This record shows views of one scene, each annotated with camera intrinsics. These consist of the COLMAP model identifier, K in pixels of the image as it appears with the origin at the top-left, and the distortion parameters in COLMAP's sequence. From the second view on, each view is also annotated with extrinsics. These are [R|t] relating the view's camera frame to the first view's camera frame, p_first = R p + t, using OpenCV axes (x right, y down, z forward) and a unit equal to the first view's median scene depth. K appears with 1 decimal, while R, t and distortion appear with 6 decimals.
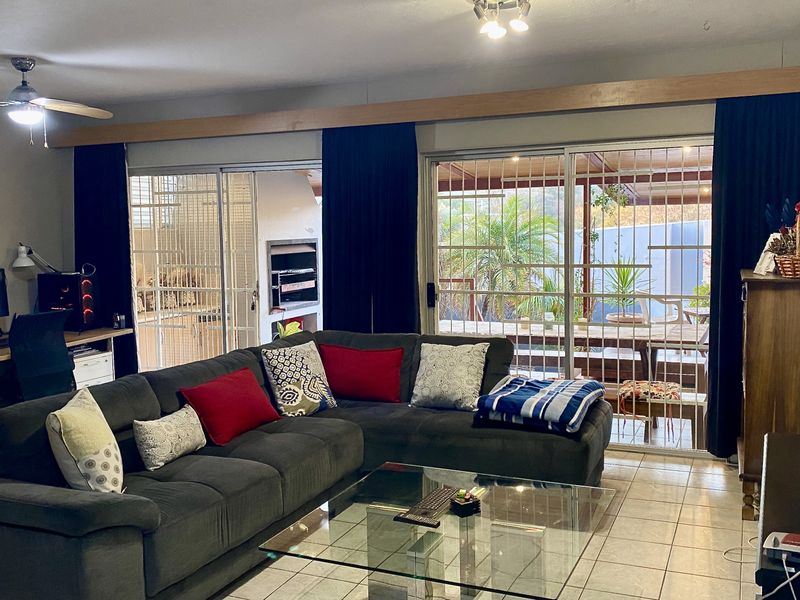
lens RADIAL K [[797.4, 0, 400.0], [0, 797.4, 300.0], [0, 0, 1]] dist [0.166823, -0.444577]
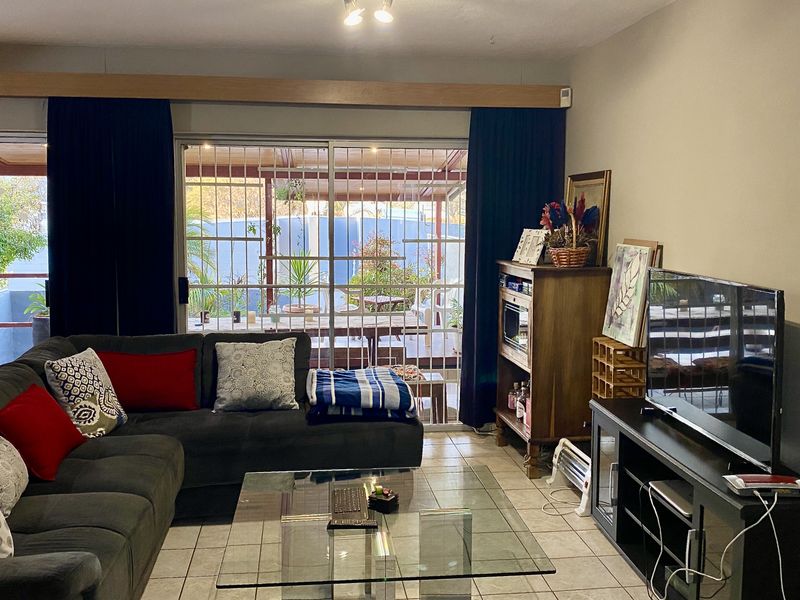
lens RADIAL K [[797.4, 0, 400.0], [0, 797.4, 300.0], [0, 0, 1]] dist [0.166823, -0.444577]
pose [[0.857357, -0.031281, 0.513770, -0.280473], [0.027315, 0.999510, 0.015275, -0.003122], [-0.513996, 0.000938, 0.857792, 0.104617]]
